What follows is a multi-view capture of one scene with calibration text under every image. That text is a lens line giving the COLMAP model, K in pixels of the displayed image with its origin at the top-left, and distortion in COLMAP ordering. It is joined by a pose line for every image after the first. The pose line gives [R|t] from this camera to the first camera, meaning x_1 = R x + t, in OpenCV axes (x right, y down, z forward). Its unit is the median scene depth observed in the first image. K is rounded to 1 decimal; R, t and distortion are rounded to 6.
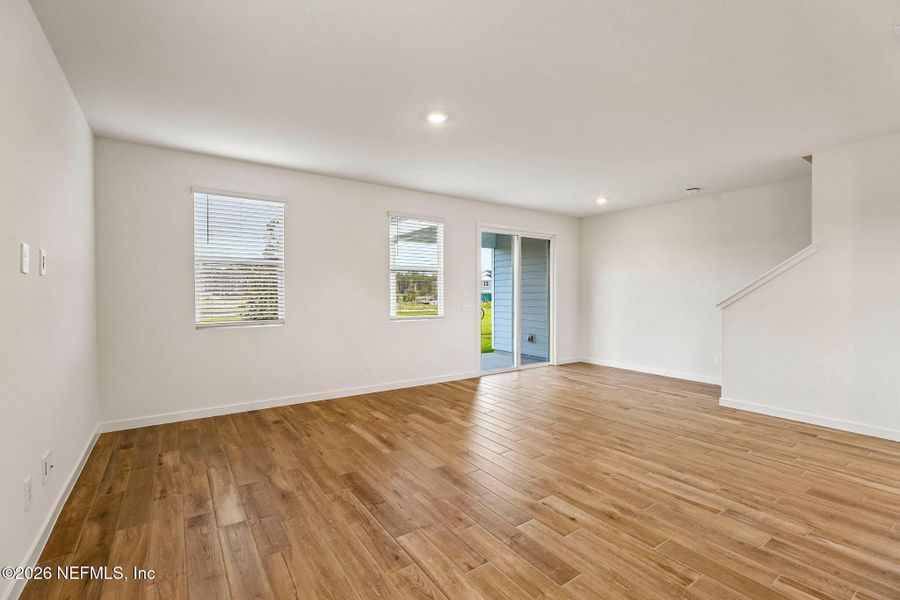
lens RADIAL K [[401.6, 0, 448.8], [0, 401.6, 296.9], [0, 0, 1]] dist [-0.001193, -0.000112]
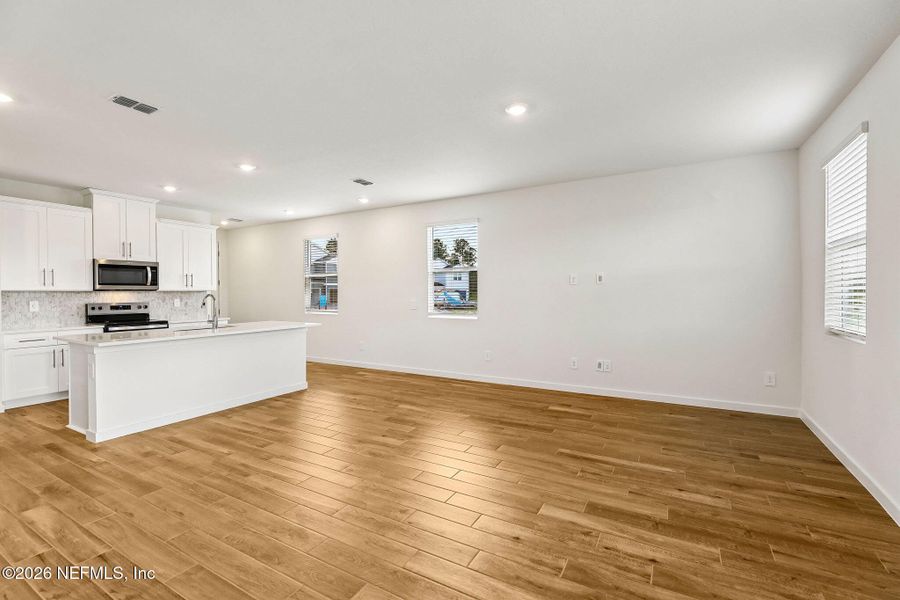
lens RADIAL K [[401.6, 0, 449.7], [0, 401.6, 296.5], [0, 0, 1]] dist [-0.001193, -0.000112]
pose [[-0.904169, 0.008749, -0.427086, 0.472642], [0.002612, 0.999885, 0.014952, -0.011753], [0.427168, 0.012403, -0.904087, 1.604754]]
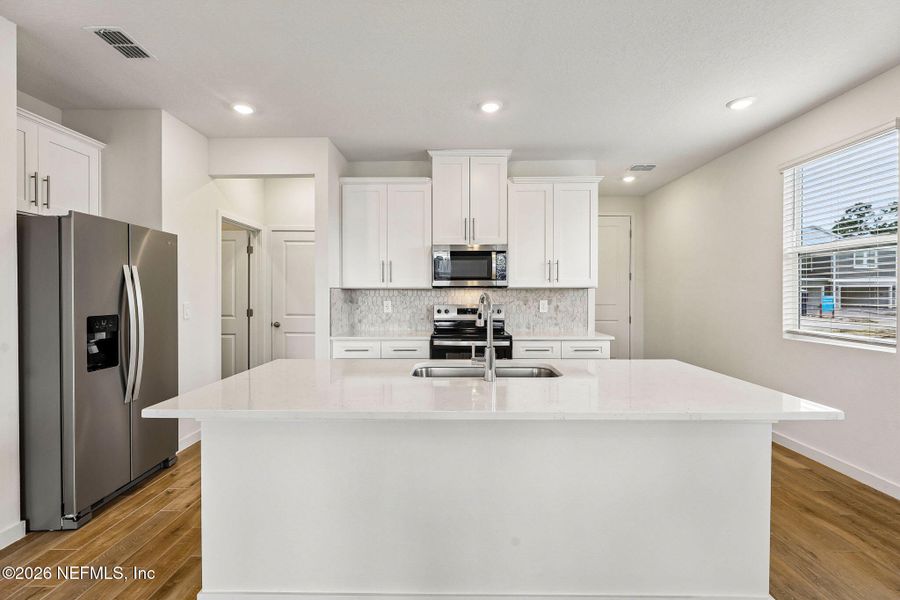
lens RADIAL K [[401.6, 0, 448.2], [0, 401.6, 297.1], [0, 0, 1]] dist [-0.001193, -0.000112]
pose [[-0.813657, -0.003521, 0.581334, 0.350679], [0.004511, 0.999913, 0.012371, -0.002555], [-0.581327, 0.012689, -0.813571, 0.571561]]
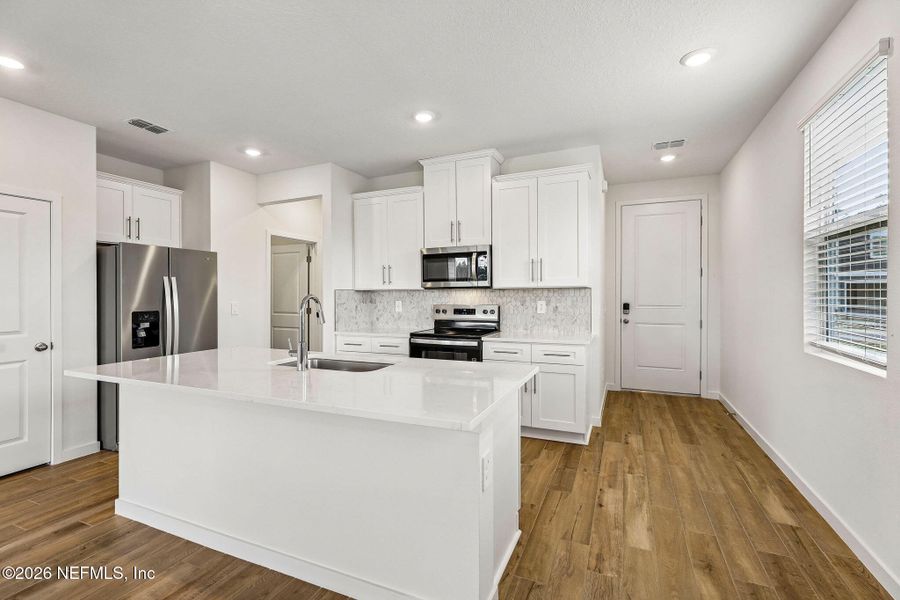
lens RADIAL K [[401.6, 0, 449.2], [0, 401.6, 296.3], [0, 0, 1]] dist [-0.001193, -0.000112]
pose [[-0.524899, -0.000746, 0.851164, -0.013103], [0.012530, 0.999884, 0.008604, -0.002424], [-0.851072, 0.015181, -0.524829, 0.253362]]
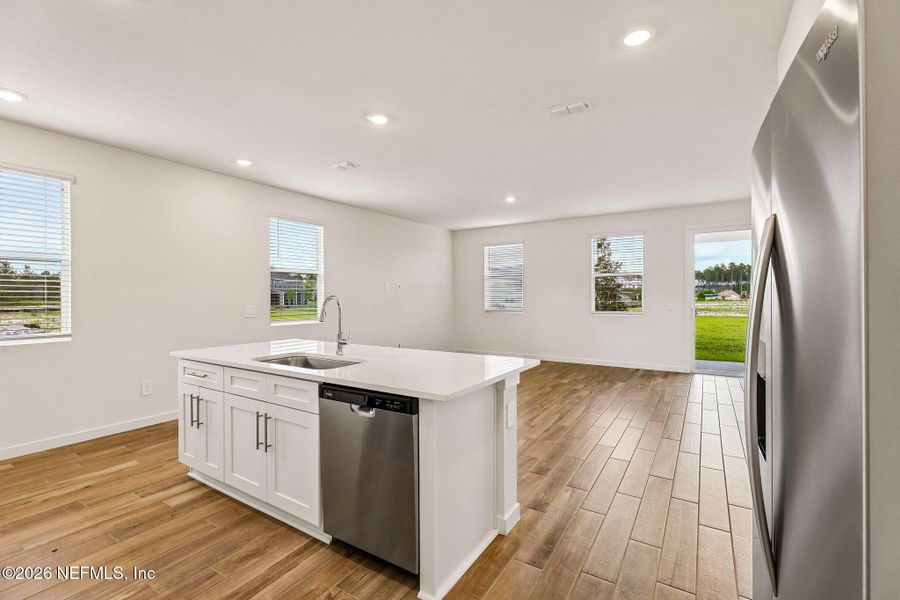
lens RADIAL K [[401.6, 0, 447.2], [0, 401.6, 296.1], [0, 0, 1]] dist [-0.001193, -0.000112]
pose [[0.383665, -0.000850, -0.923472, 1.378522], [0.000138, 1.000000, -0.000863, -0.000932], [0.923472, 0.000204, 0.383665, 0.025100]]
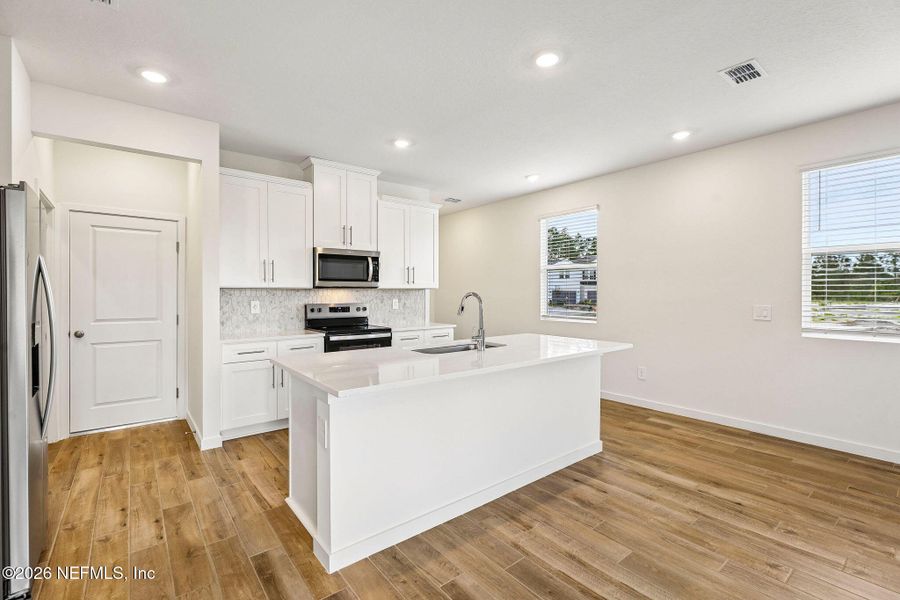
lens RADIAL K [[401.6, 0, 449.7], [0, 401.6, 296.4], [0, 0, 1]] dist [-0.001193, -0.000112]
pose [[-0.997797, 0.002855, -0.066278, 0.713188], [0.001951, 0.999904, 0.013700, -0.005023], [0.066311, 0.013540, -0.997707, 0.888099]]
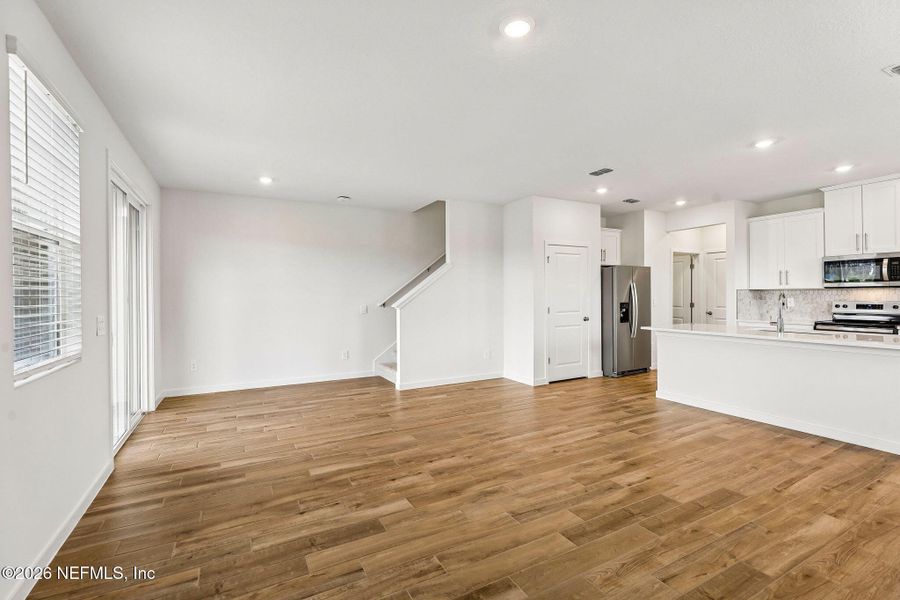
lens RADIAL K [[401.6, 0, 448.5], [0, 401.6, 296.6], [0, 0, 1]] dist [-0.001193, -0.000112]
pose [[0.112864, -0.004831, 0.993599, -0.620965], [0.014973, 0.999883, 0.003161, -0.009985], [-0.993498, 0.014520, 0.112923, 0.925997]]
